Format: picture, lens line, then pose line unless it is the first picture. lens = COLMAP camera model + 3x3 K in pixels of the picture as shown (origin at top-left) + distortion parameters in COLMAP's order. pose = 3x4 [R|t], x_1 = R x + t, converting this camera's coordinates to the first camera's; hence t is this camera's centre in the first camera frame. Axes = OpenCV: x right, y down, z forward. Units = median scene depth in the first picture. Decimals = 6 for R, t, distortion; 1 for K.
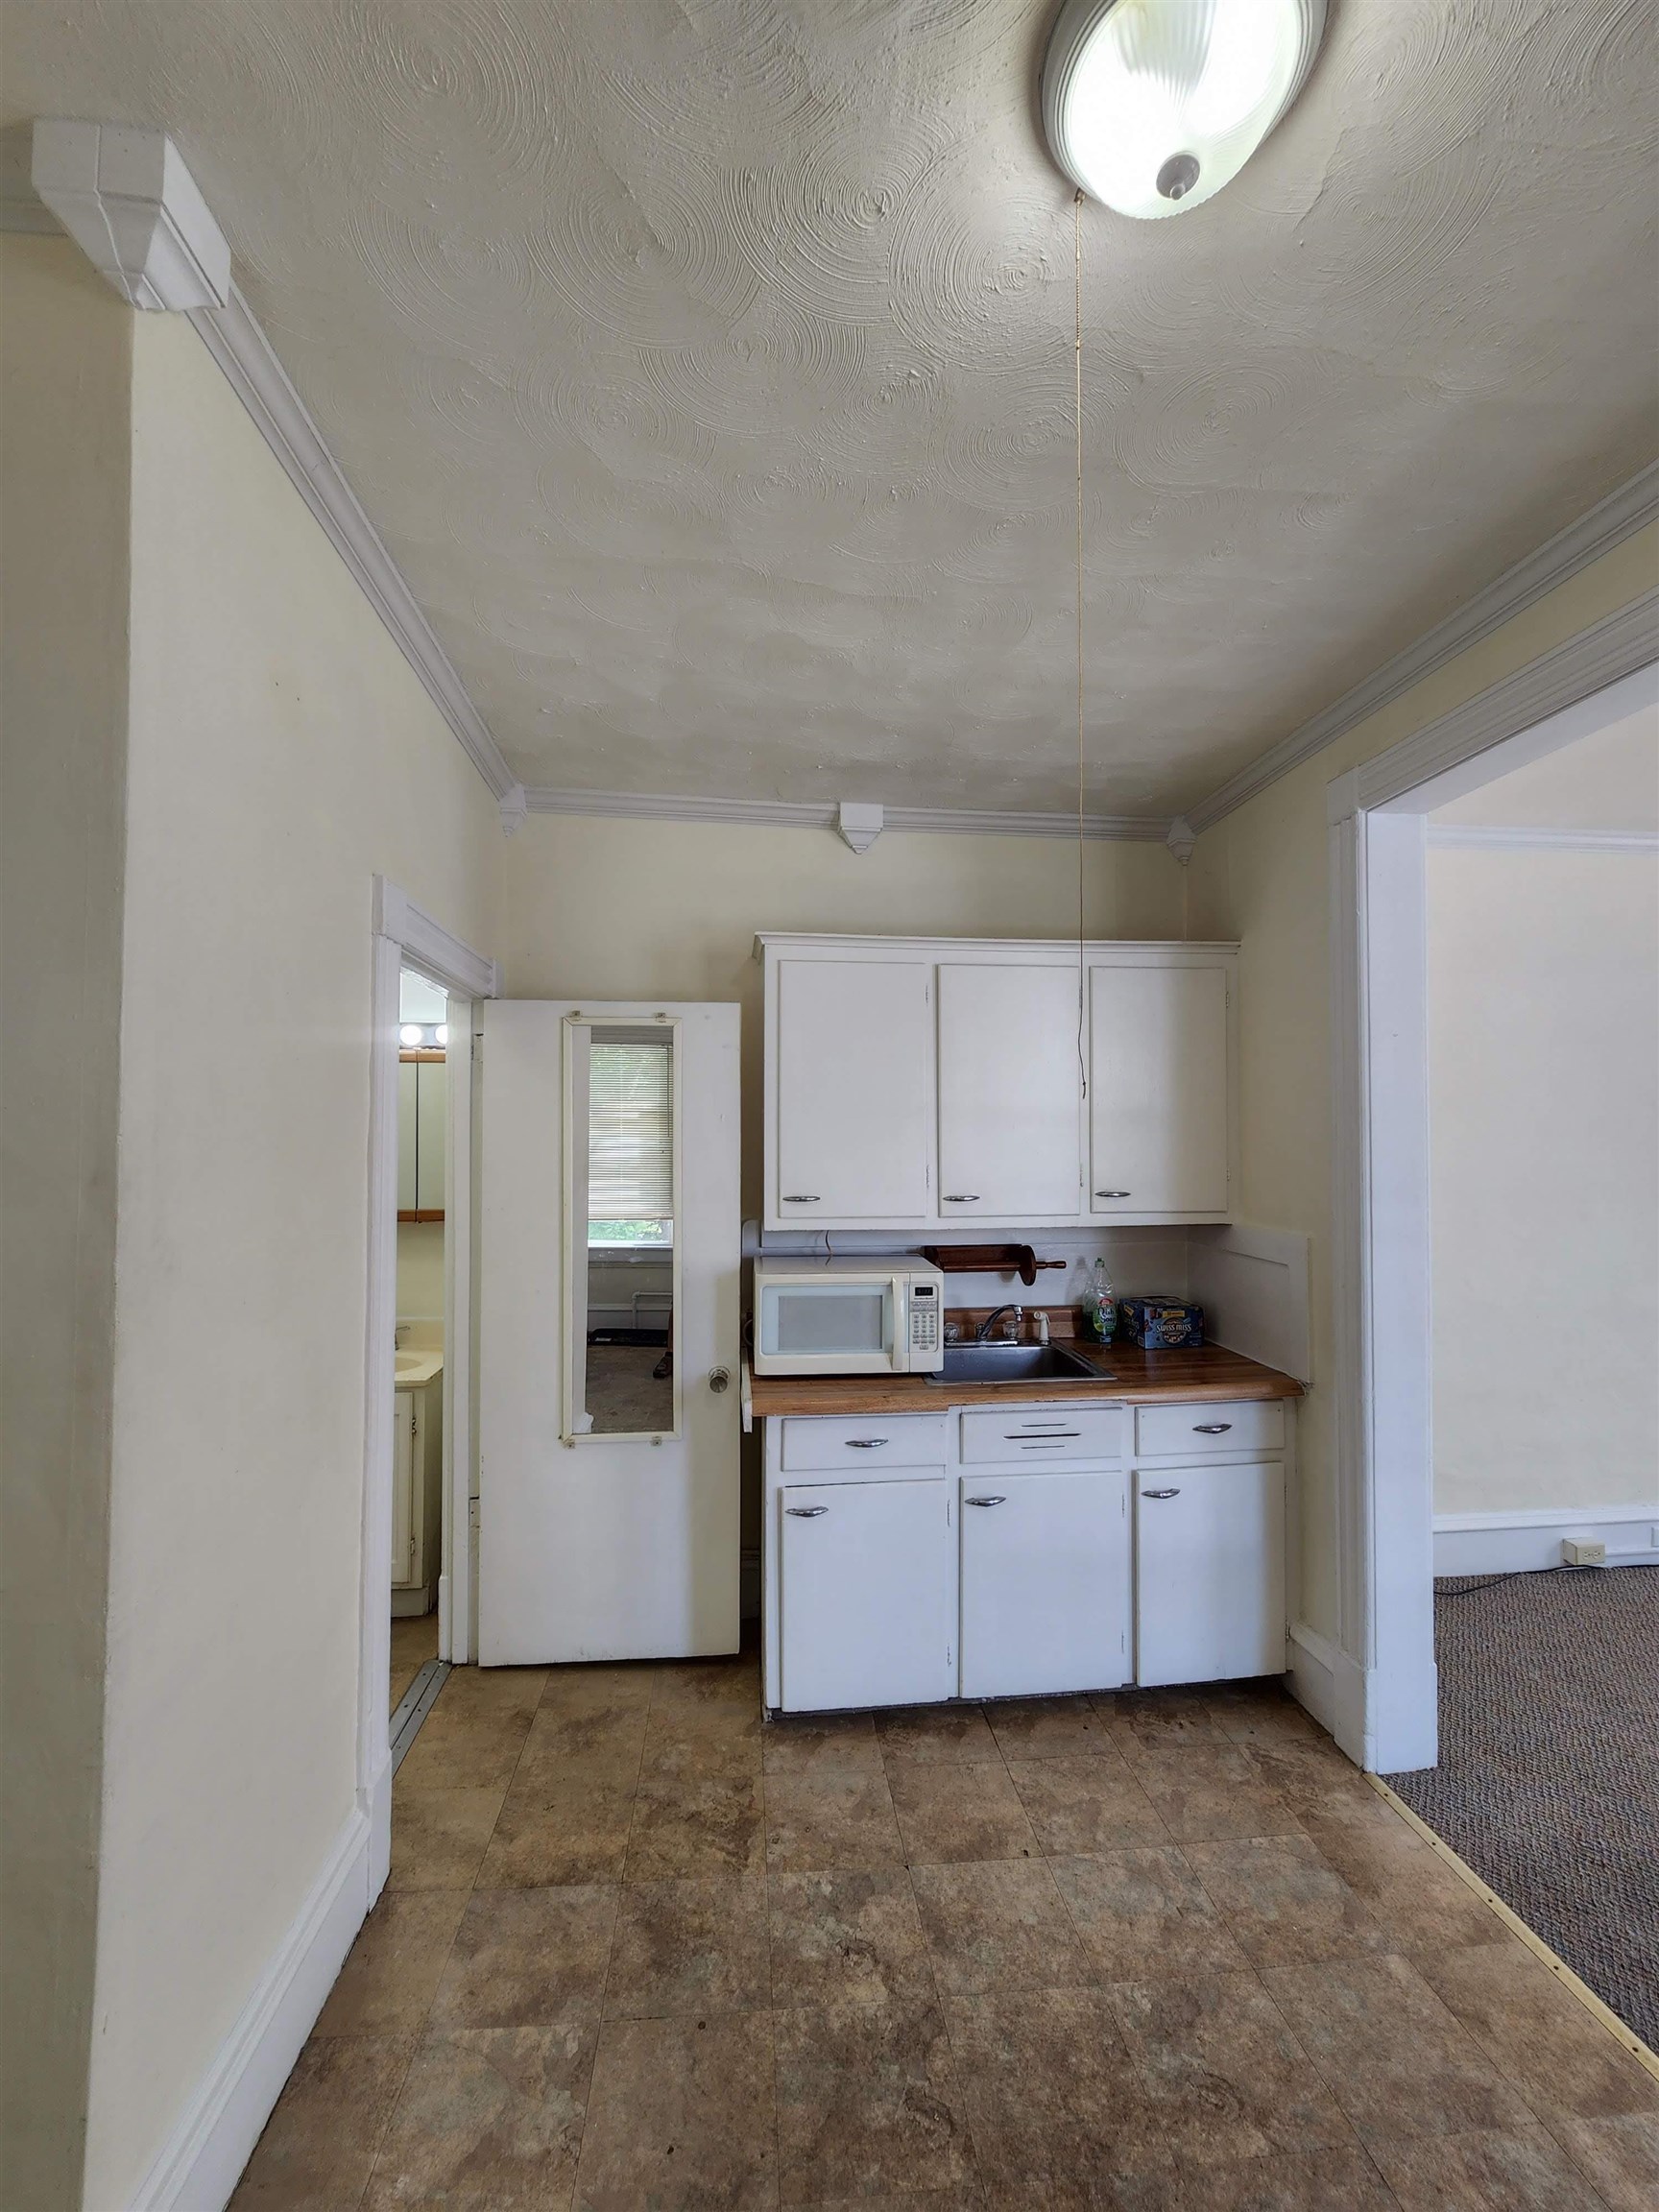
lens RADIAL K [[910.5, 0, 835.1], [0, 910.5, 1110.2], [0, 0, 1]] dist [-0.006479, 0.001551]
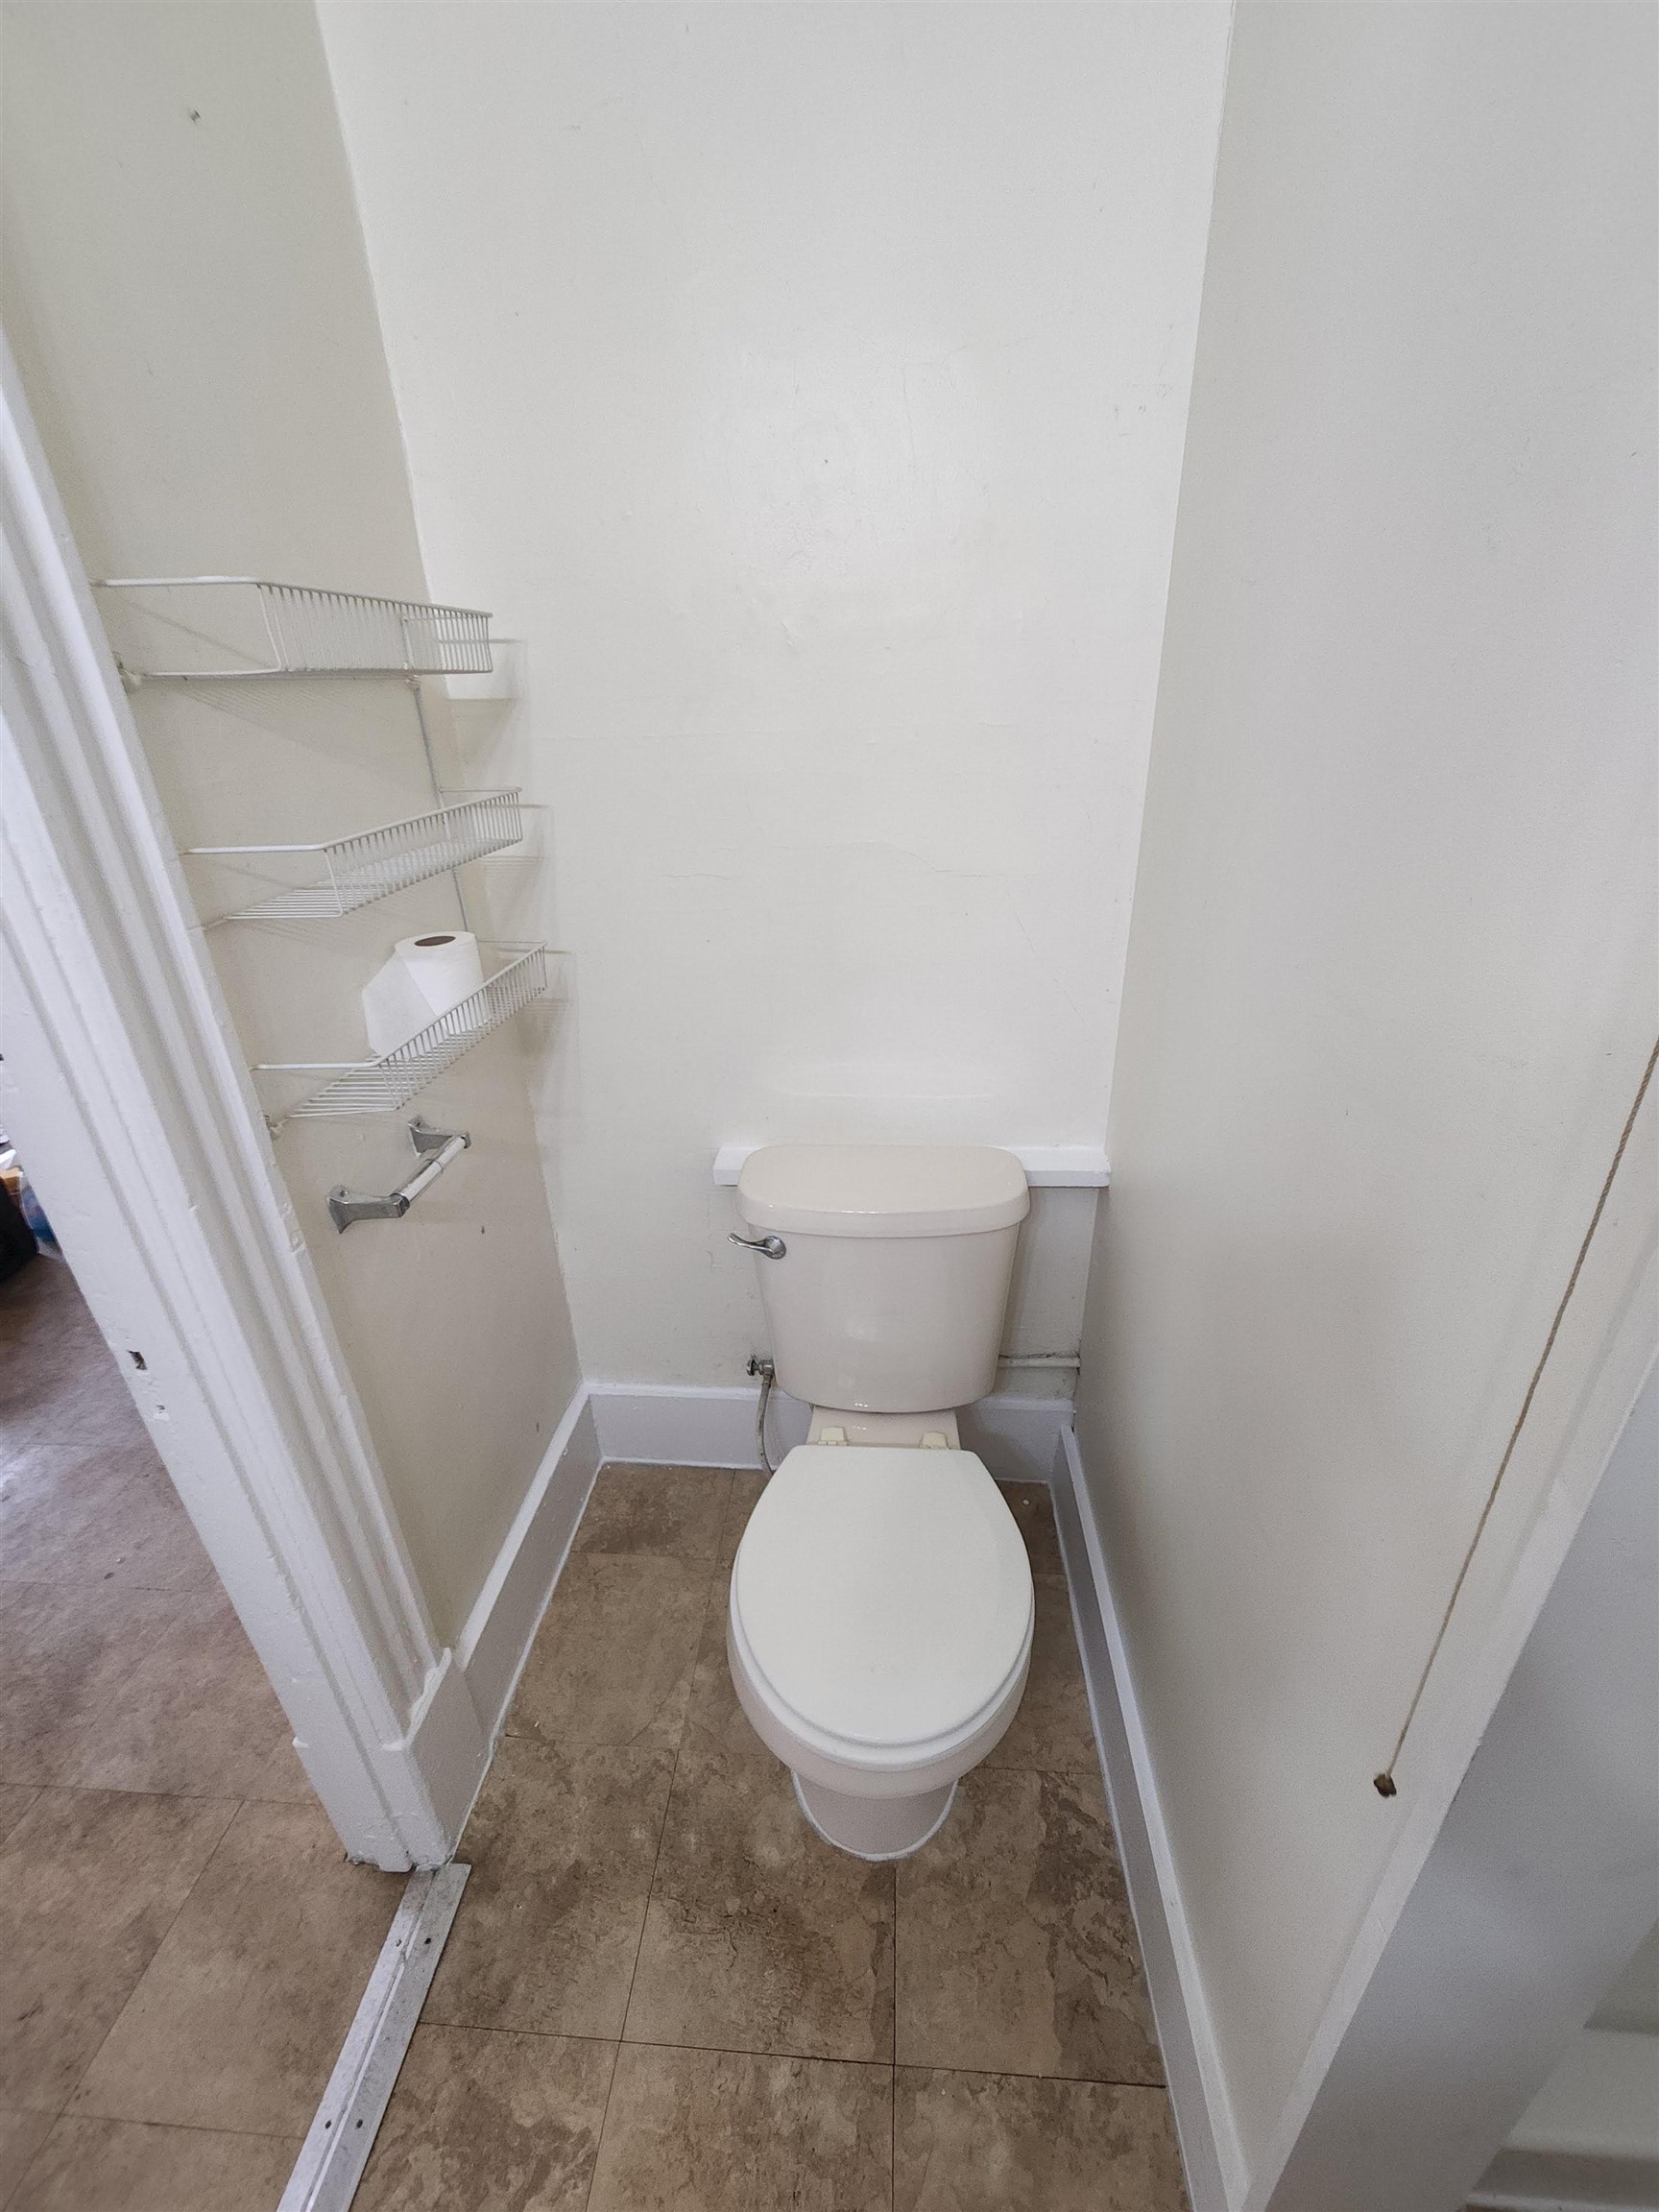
lens RADIAL K [[910.5, 0, 830.3], [0, 910.5, 1103.9], [0, 0, 1]] dist [-0.006479, 0.001551]
pose [[-0.983174, -0.057883, 0.173259, -0.832452], [0.017914, 0.913345, 0.406792, 0.116422], [-0.181792, 0.403051, -0.896940, 1.201789]]
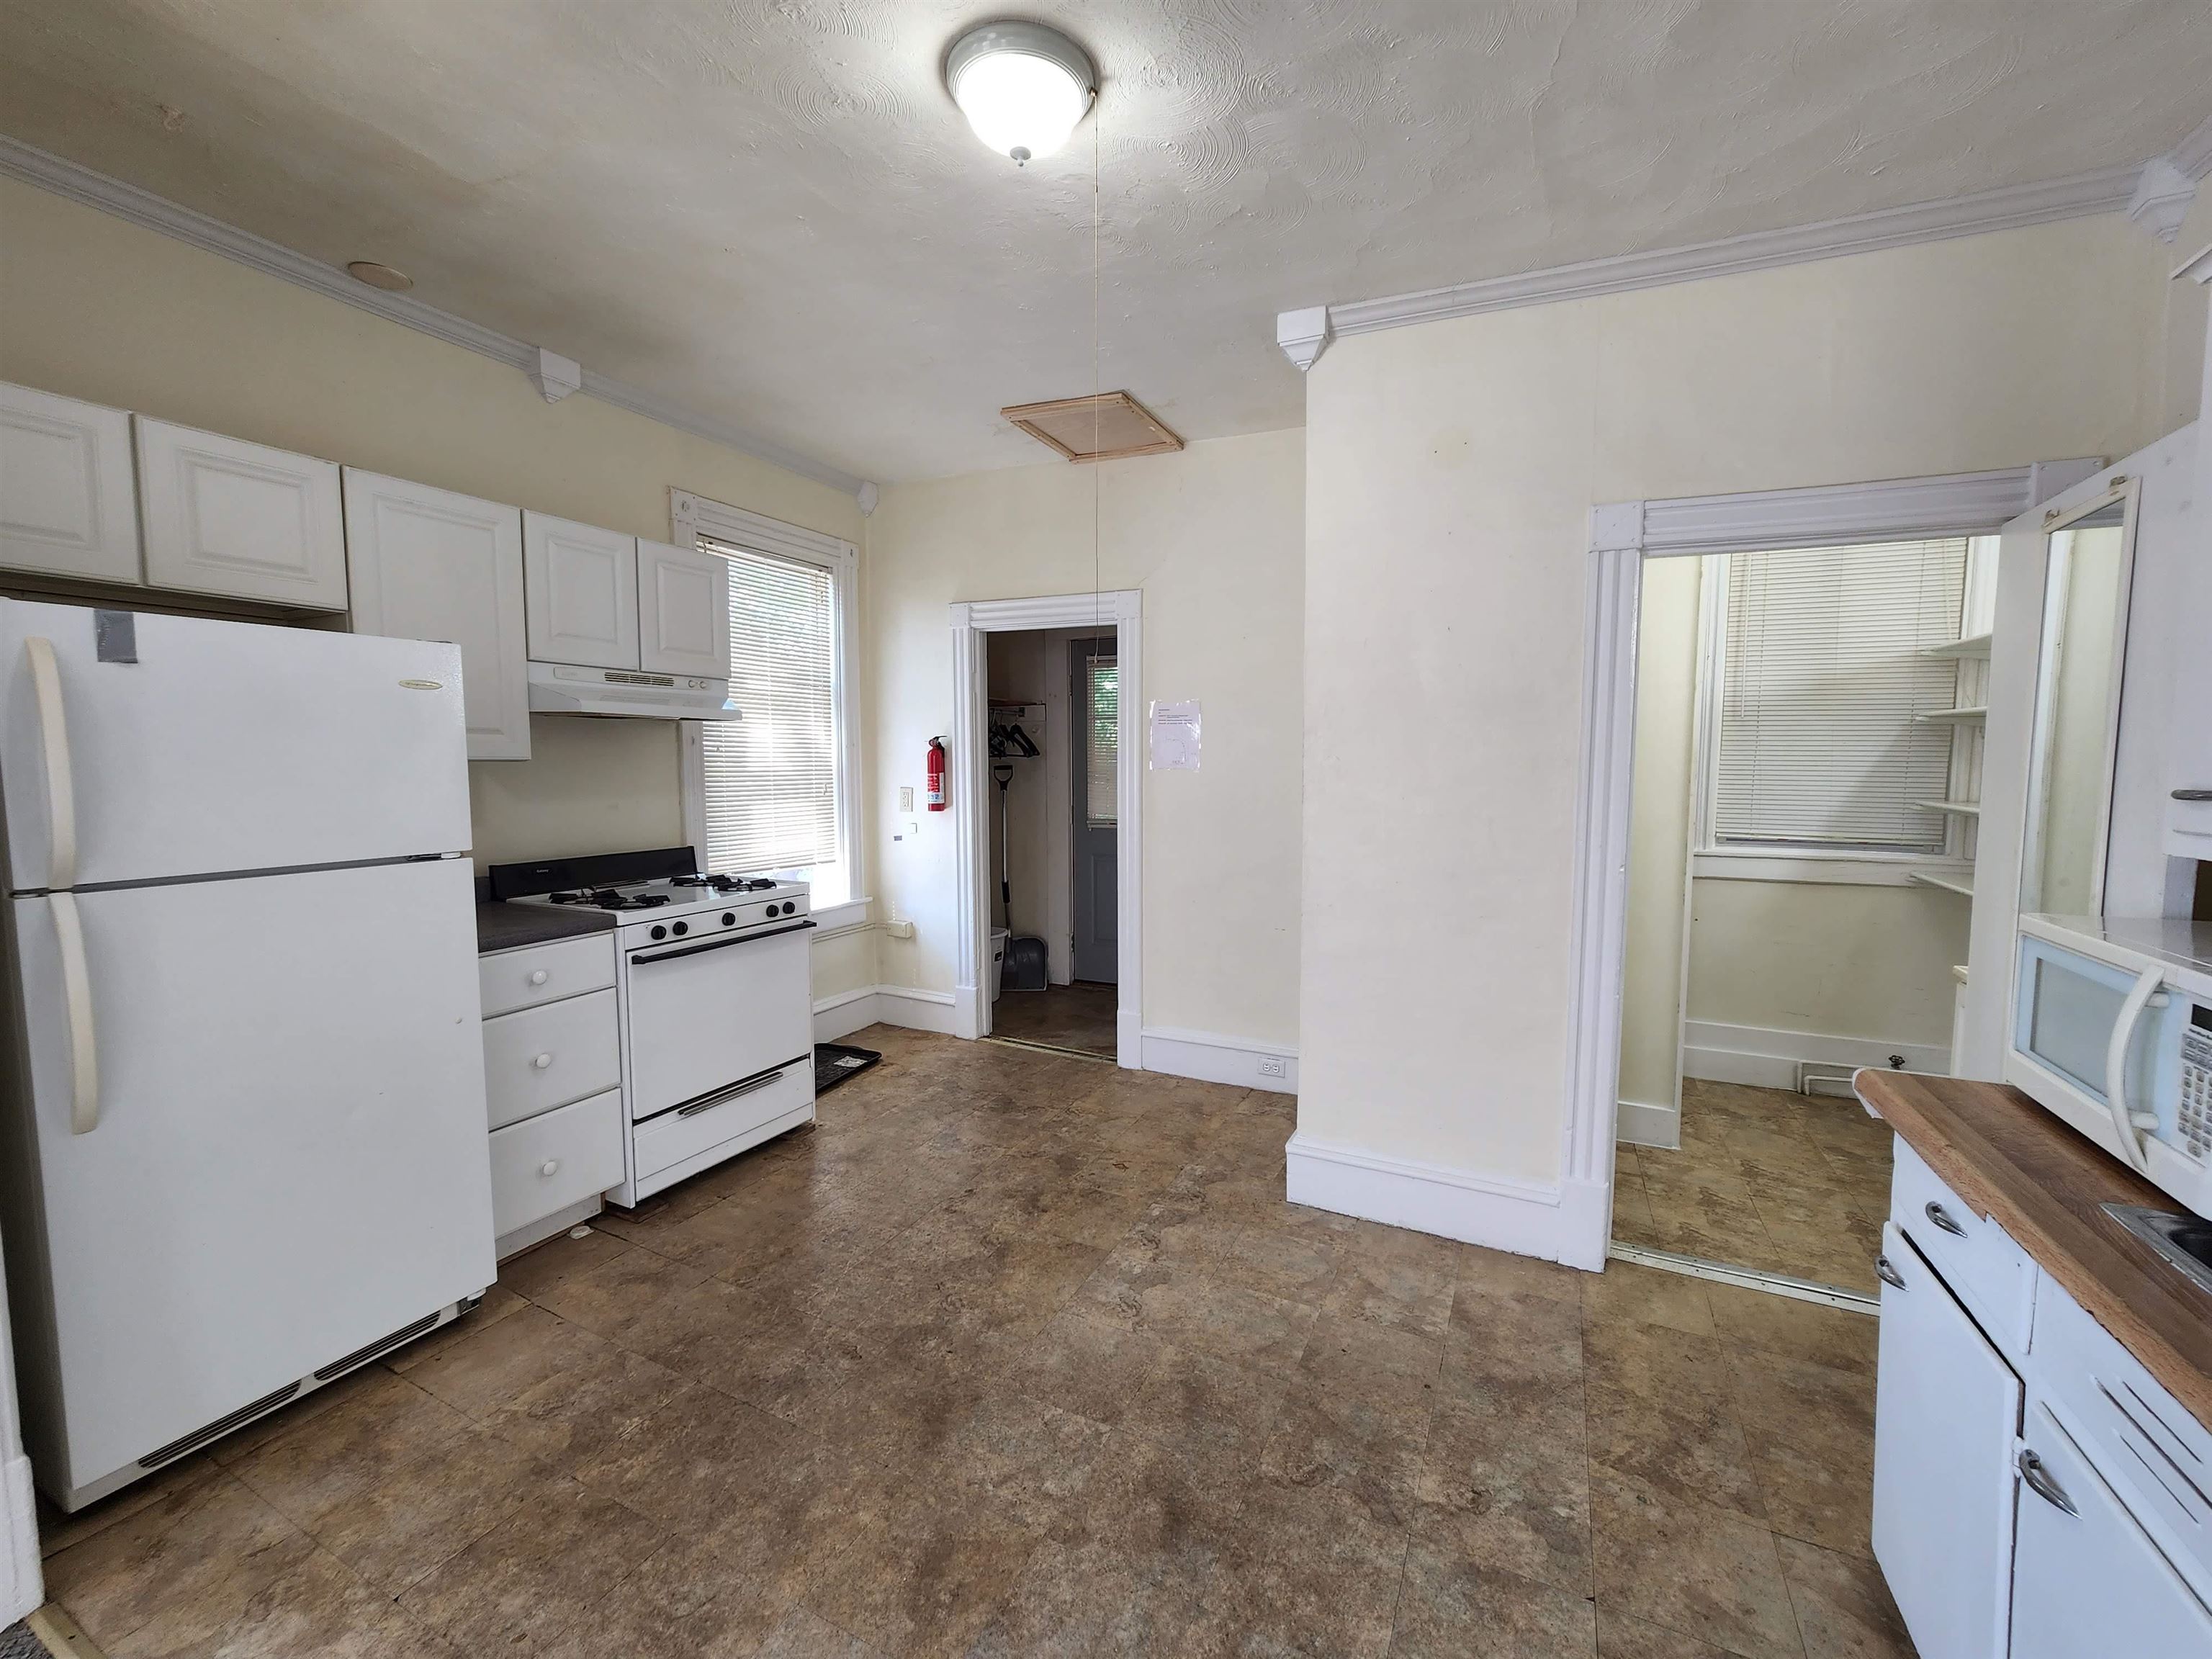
lens RADIAL K [[910.5, 0, 1103.8], [0, 910.5, 833.2], [0, 0, 1]] dist [-0.006479, 0.001551]
pose [[-0.529919, 0.064782, -0.845571, 0.897762], [0.016711, 0.997682, 0.065964, 0.097243], [0.847884, 0.020825, -0.529773, 0.999860]]
